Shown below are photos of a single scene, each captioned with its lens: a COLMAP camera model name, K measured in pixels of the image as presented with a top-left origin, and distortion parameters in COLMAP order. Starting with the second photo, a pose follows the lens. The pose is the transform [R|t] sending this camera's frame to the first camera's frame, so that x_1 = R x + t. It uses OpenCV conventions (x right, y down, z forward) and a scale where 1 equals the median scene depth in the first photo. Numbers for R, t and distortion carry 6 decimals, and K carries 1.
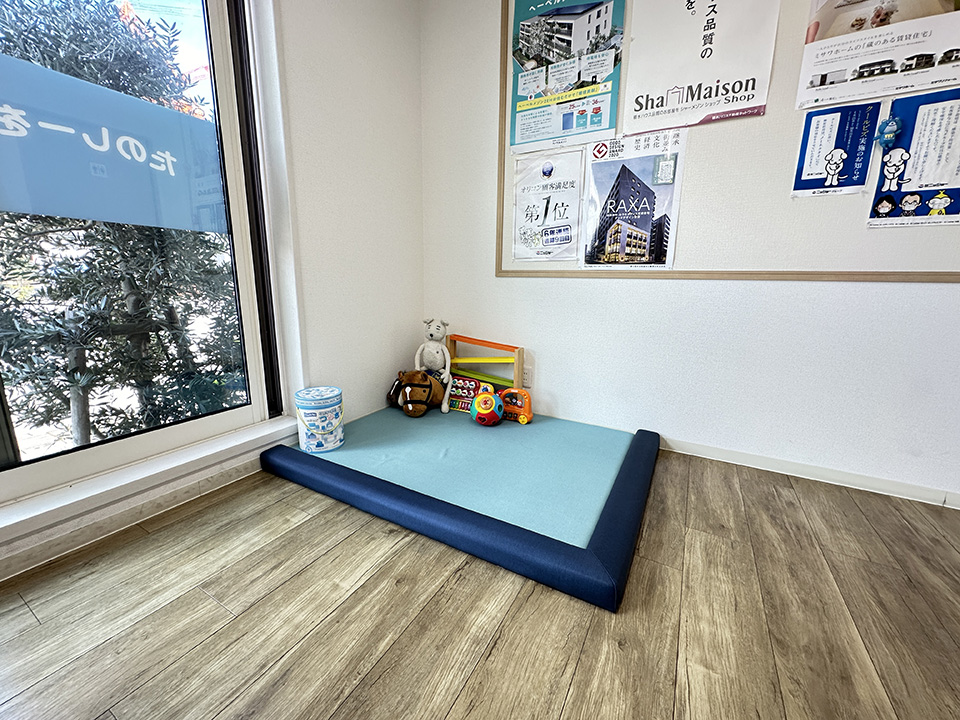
lens RADIAL K [[384.8, 0, 481.1], [0, 384.8, 357.1], [0, 0, 1]] dist [-0.000537, 0.000497]
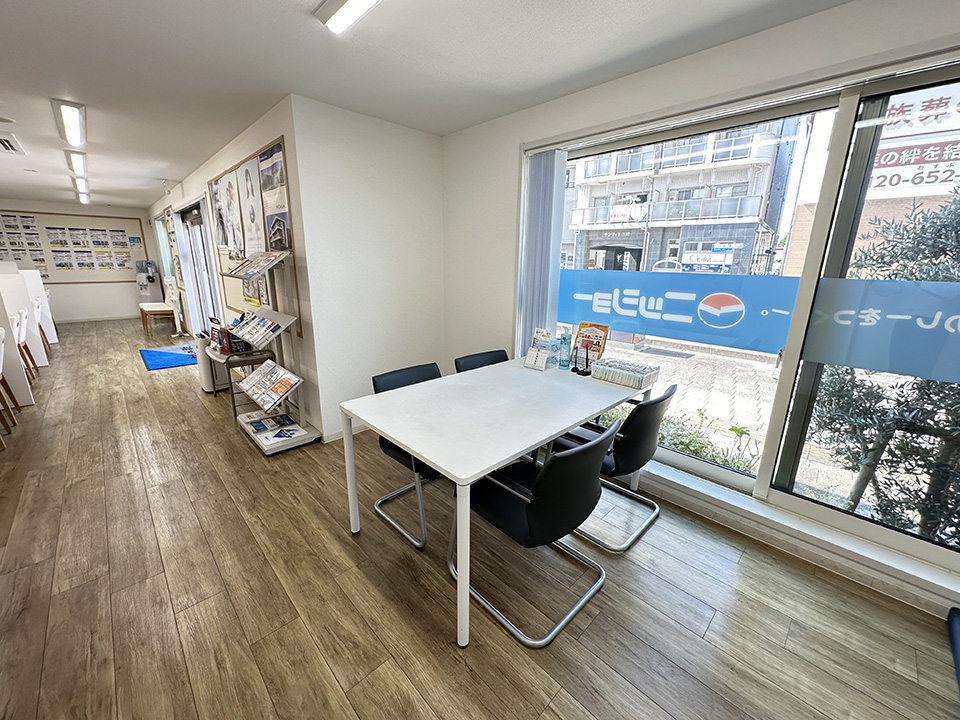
lens RADIAL K [[384.8, 0, 481.4], [0, 384.8, 359.8], [0, 0, 1]] dist [-0.000537, 0.000497]
pose [[-0.275667, 0.228812, -0.933623, 0.813888], [-0.209973, 0.933468, 0.290772, -0.565641], [0.938040, 0.276192, -0.209282, -0.165223]]
